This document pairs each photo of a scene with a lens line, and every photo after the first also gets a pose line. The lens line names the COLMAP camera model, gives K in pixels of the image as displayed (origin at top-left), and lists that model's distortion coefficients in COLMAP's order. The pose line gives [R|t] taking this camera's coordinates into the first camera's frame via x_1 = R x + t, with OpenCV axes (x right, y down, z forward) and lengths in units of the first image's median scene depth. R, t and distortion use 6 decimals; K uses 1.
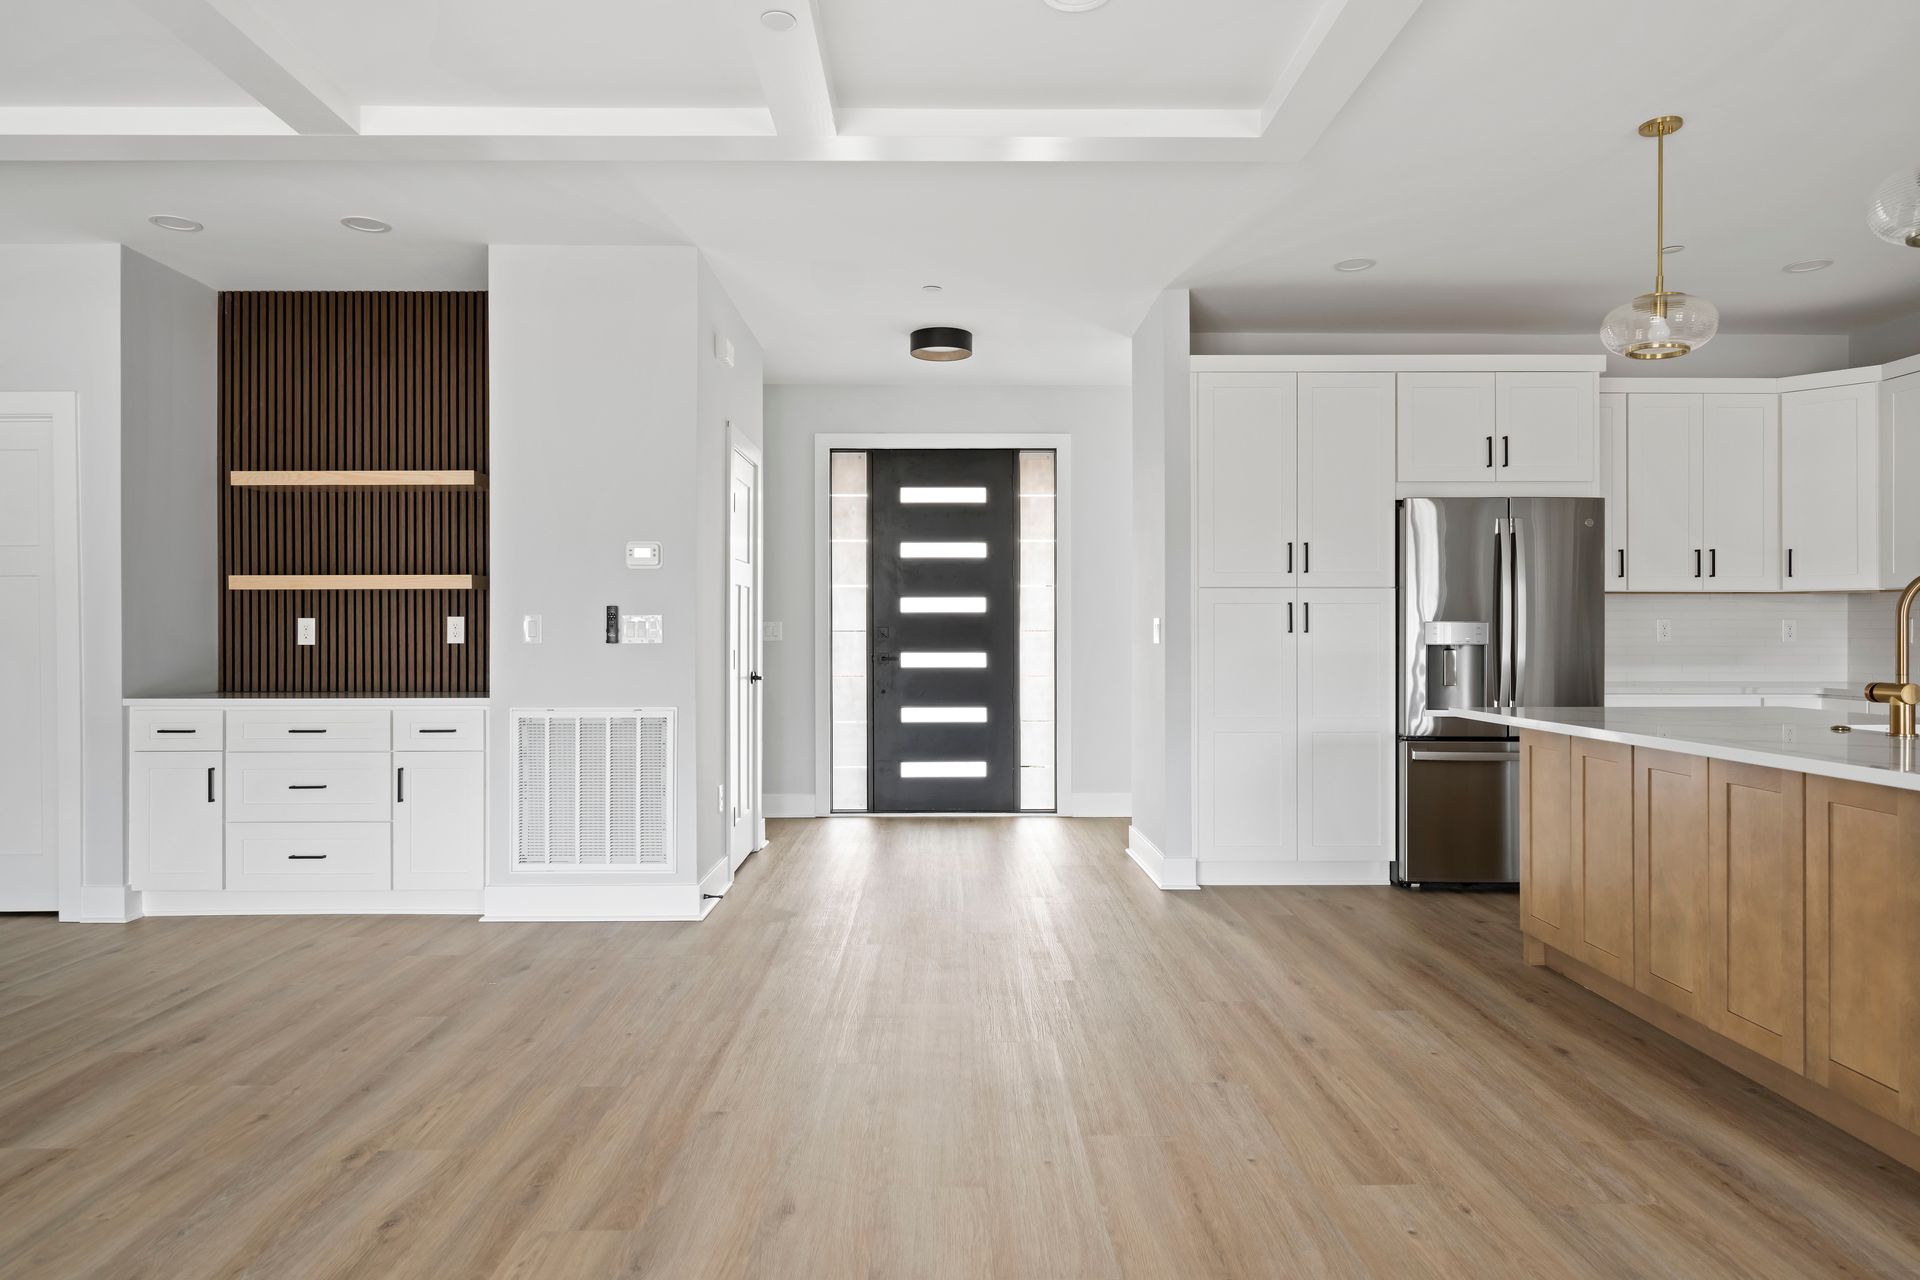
lens RADIAL K [[1151.2, 0, 951.5], [0, 1151.2, 636.1], [0, 0, 1]] dist [-0.004302, 0.000195]
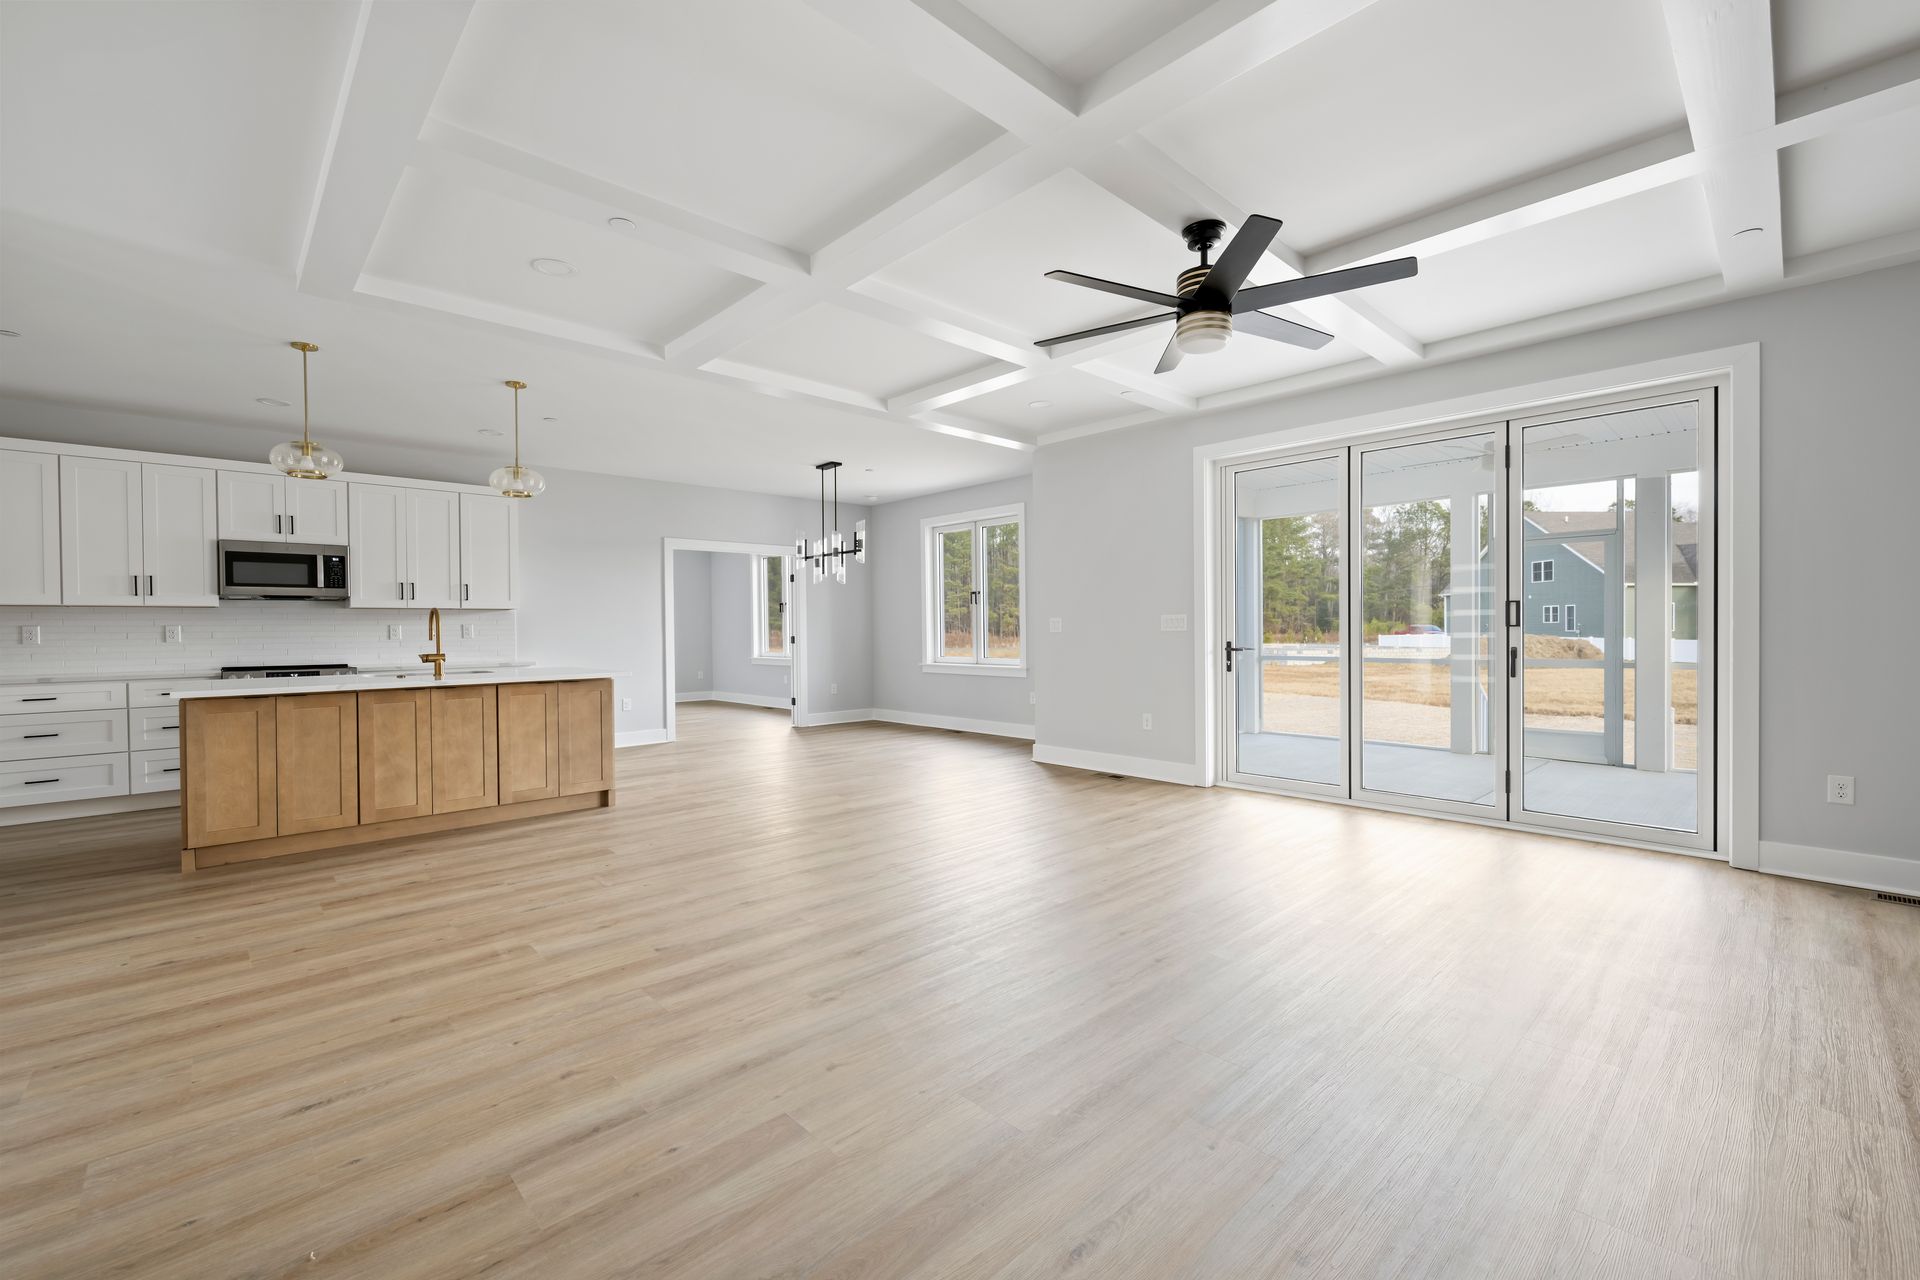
lens RADIAL K [[801.4, 0, 960.0], [0, 801.4, 640.0], [0, 0, 1]] dist [-0.002480, -0.000167]
pose [[-0.678704, -0.003059, 0.734405, -0.676678], [0.012400, 0.999801, 0.015624, 0.000021], [-0.734307, 0.019711, -0.678531, 0.773295]]
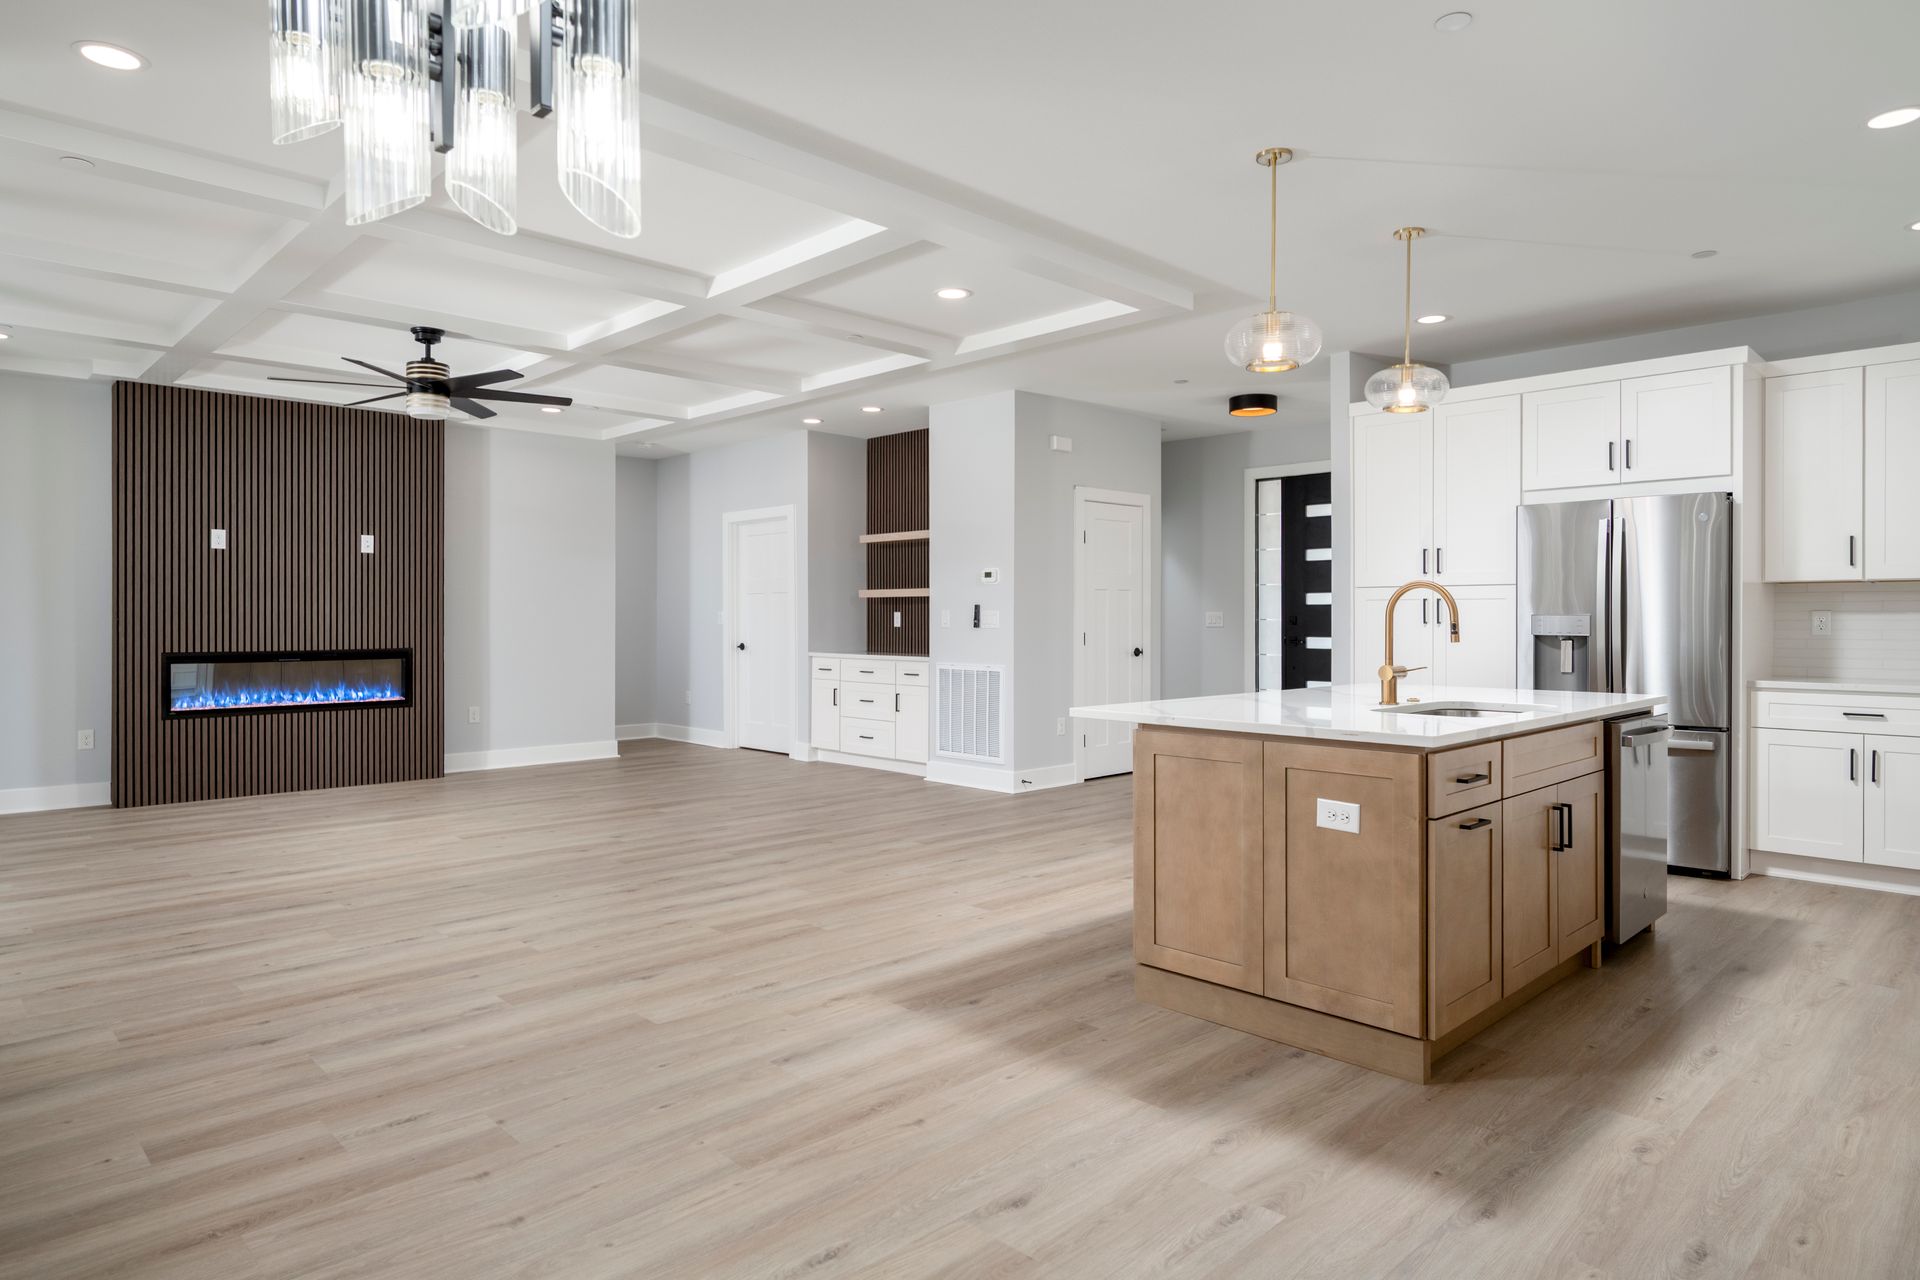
lens RADIAL K [[1087.8, 0, 961.4], [0, 1087.8, 617.9], [0, 0, 1]] dist [-0.022828, 0.011510]
pose [[0.695981, 0.002147, -0.718057, 0.787668], [-0.003648, 0.999993, -0.000547, -0.006082], [0.718051, 0.003000, 0.695984, -0.138401]]
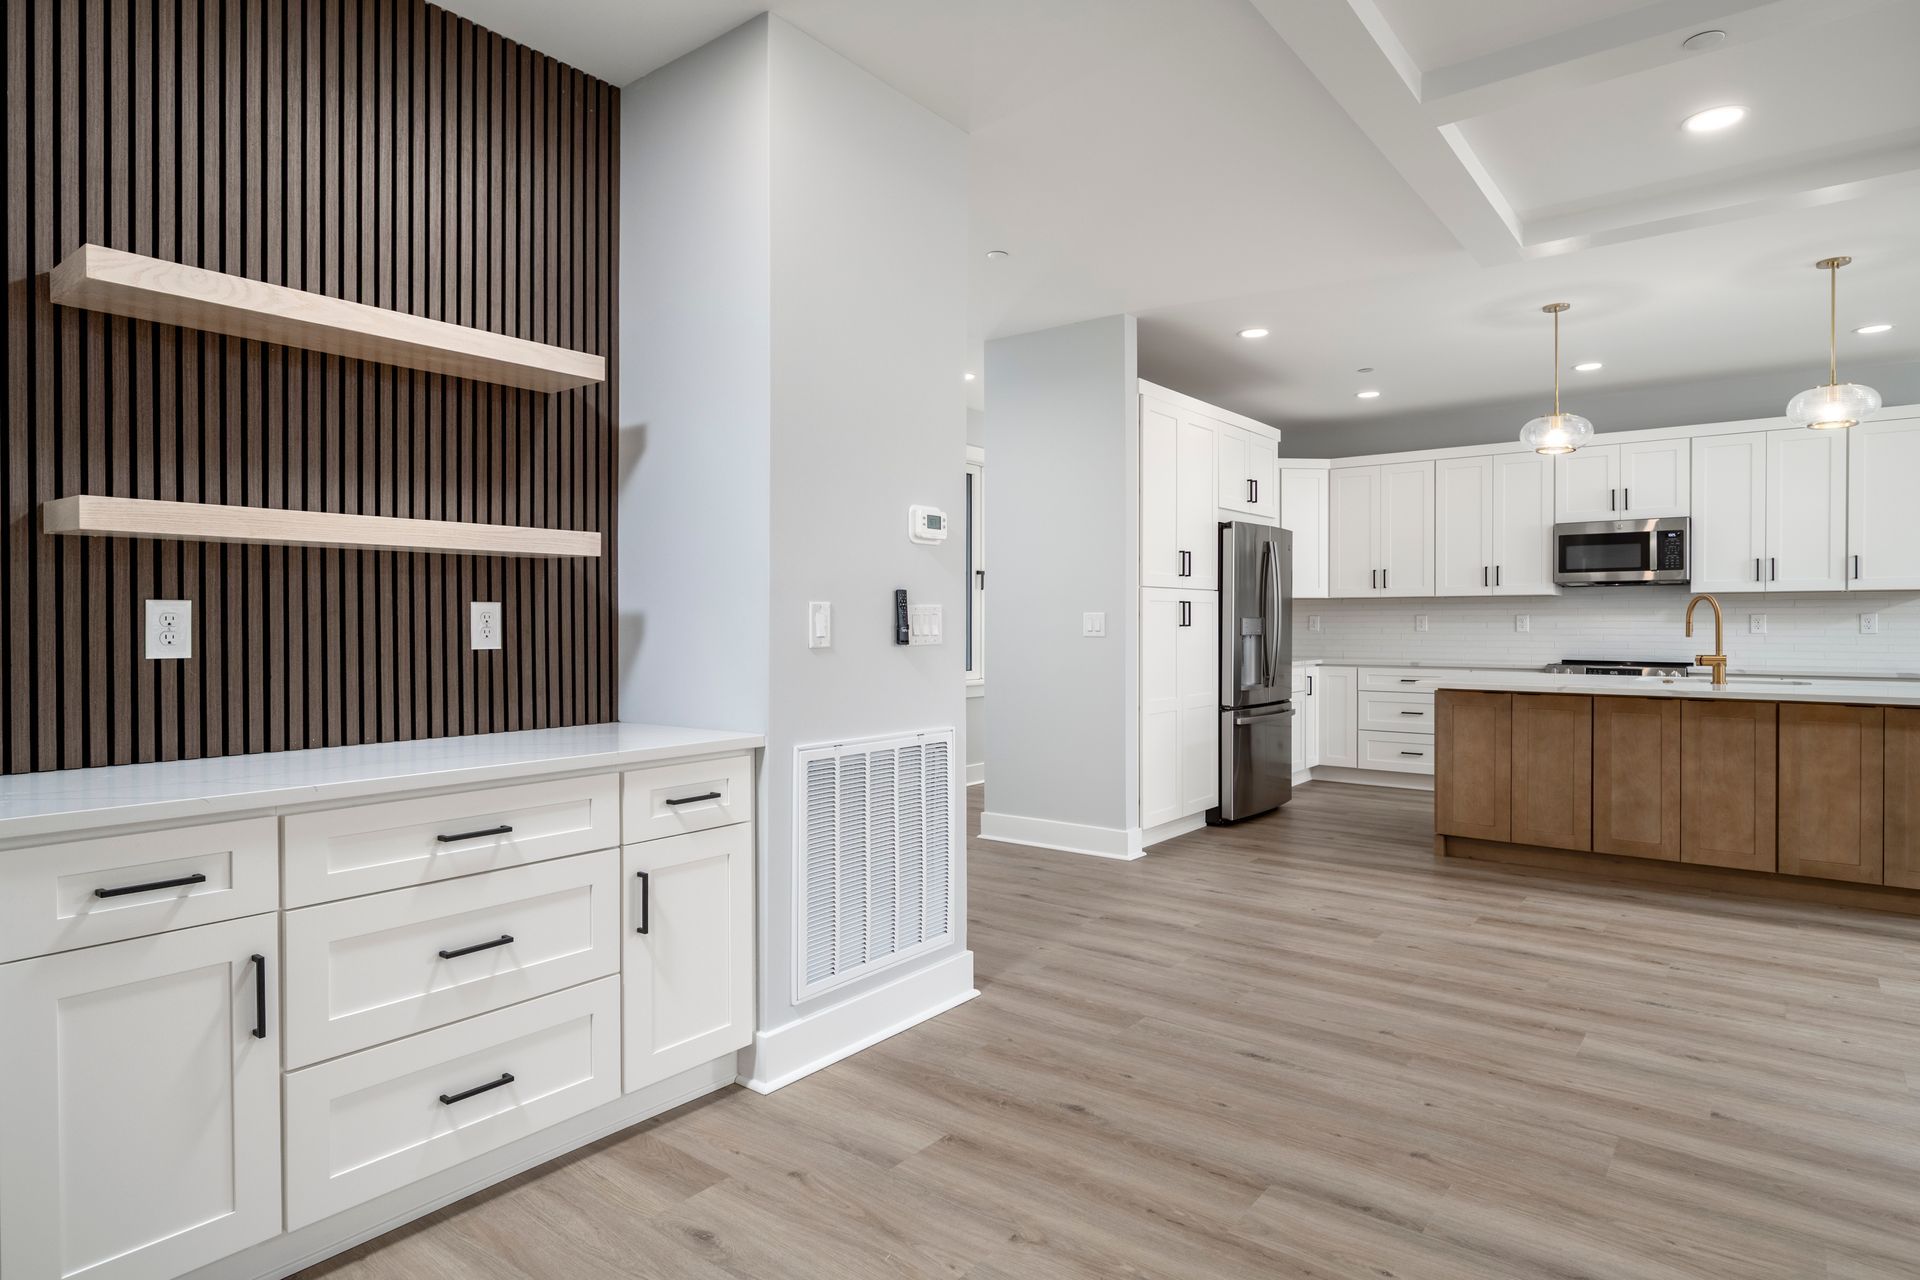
lens RADIAL K [[1052.2, 0, 954.0], [0, 1052.2, 625.6], [0, 0, 1]] dist [-0.000624, -0.000512]
pose [[0.628224, -0.002329, 0.778029, -0.724370], [0.002097, 0.999997, 0.001300, -0.005698], [-0.778030, 0.000815, 0.628227, 0.516177]]
